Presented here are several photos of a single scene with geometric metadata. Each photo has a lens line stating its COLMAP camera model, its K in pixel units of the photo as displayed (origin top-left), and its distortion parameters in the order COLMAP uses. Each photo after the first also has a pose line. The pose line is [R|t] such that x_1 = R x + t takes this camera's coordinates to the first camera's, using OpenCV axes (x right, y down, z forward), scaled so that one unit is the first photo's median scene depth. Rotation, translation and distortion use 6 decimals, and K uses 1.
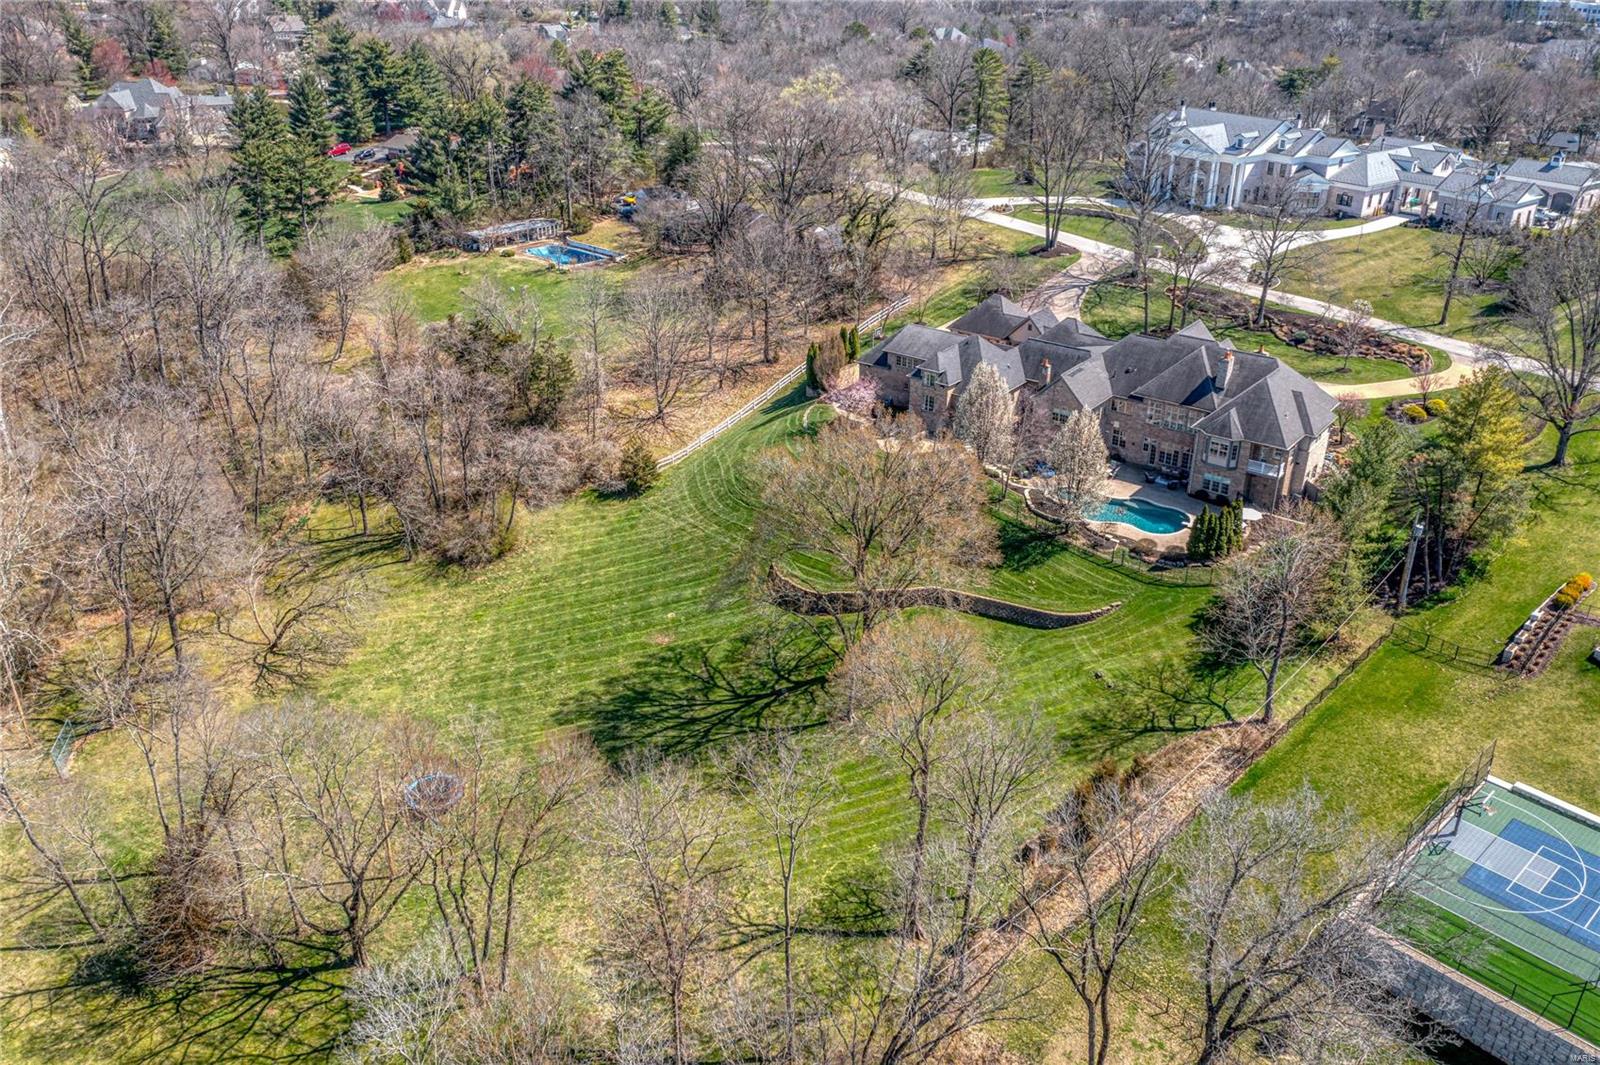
lens RADIAL K [[1258.6, 0, 800.2], [0, 1258.6, 523.2], [0, 0, 1]] dist [-0.019534, 0.005382]
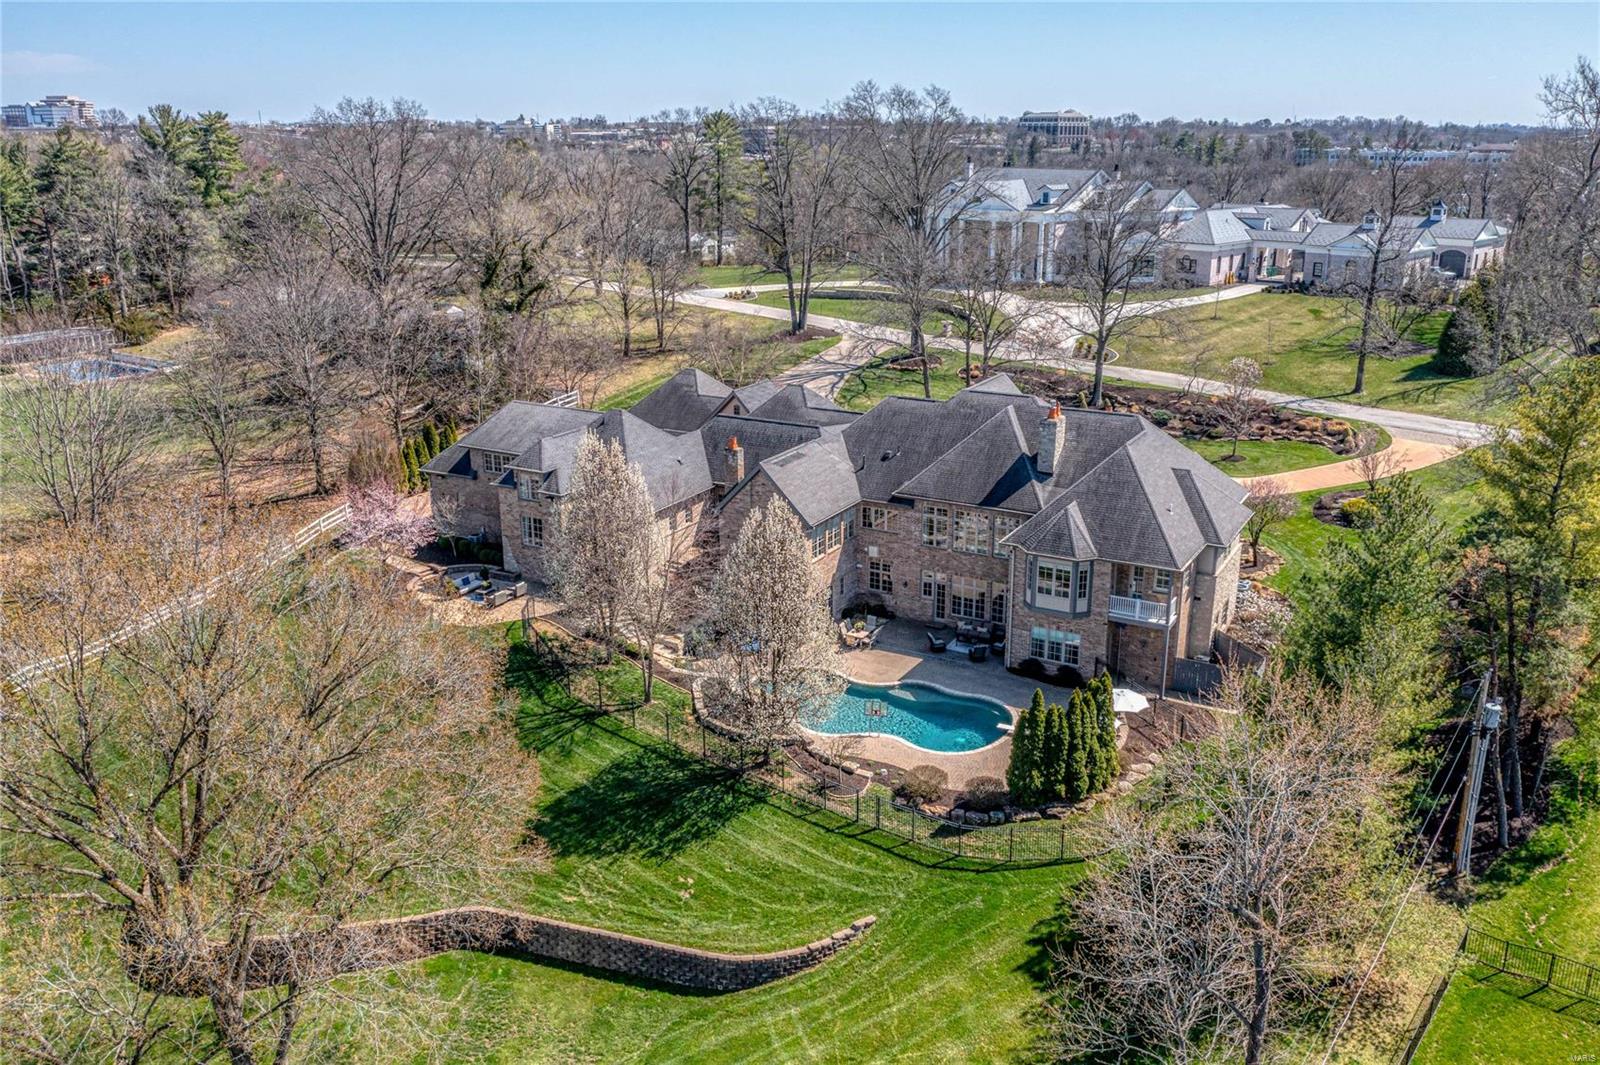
lens RADIAL K [[1258.6, 0, 808.6], [0, 1258.6, 535.6], [0, 0, 1]] dist [-0.019534, 0.005382]
pose [[0.990383, -0.047842, 0.129821, 0.155242], [0.066010, 0.988024, -0.139467, -0.009637], [-0.121594, 0.146695, 0.981680, 0.465870]]
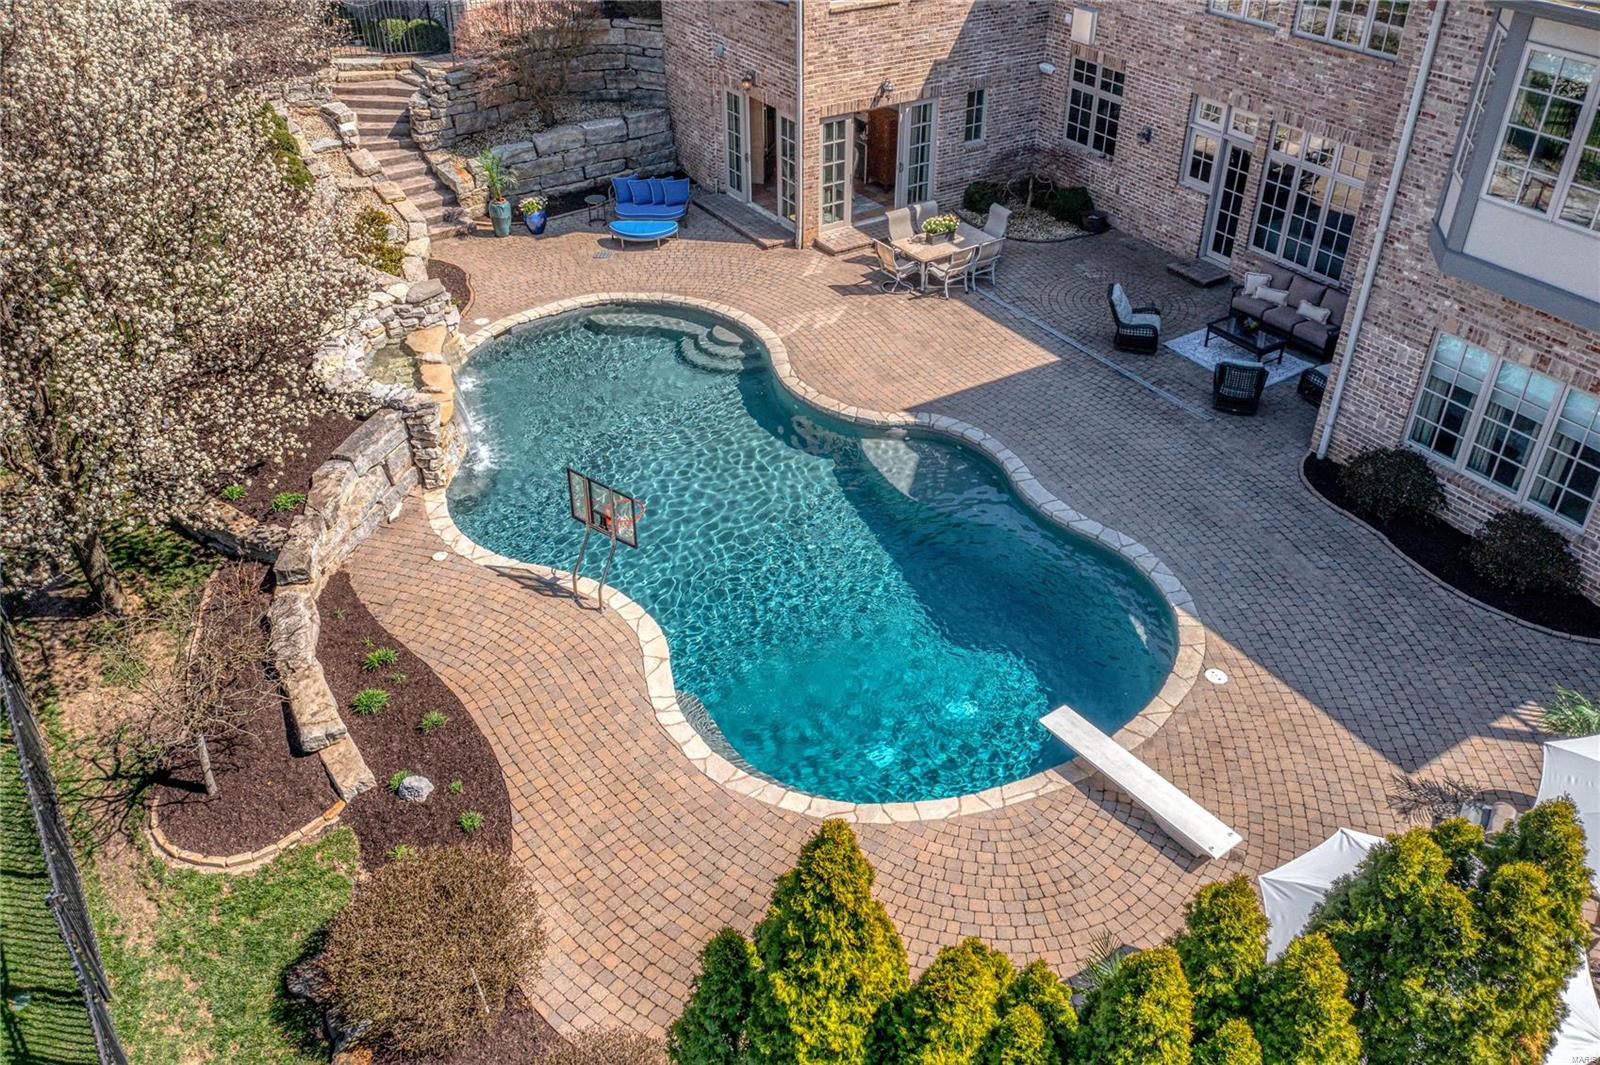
lens RADIAL K [[1258.6, 0, 800.4], [0, 1258.6, 529.6], [0, 0, 1]] dist [-0.019534, 0.005382]
pose [[0.940258, 0.195066, -0.279043, 0.289013], [-0.149909, 0.973071, 0.175098, -0.031493], [0.305684, -0.122806, 0.944180, 0.820988]]
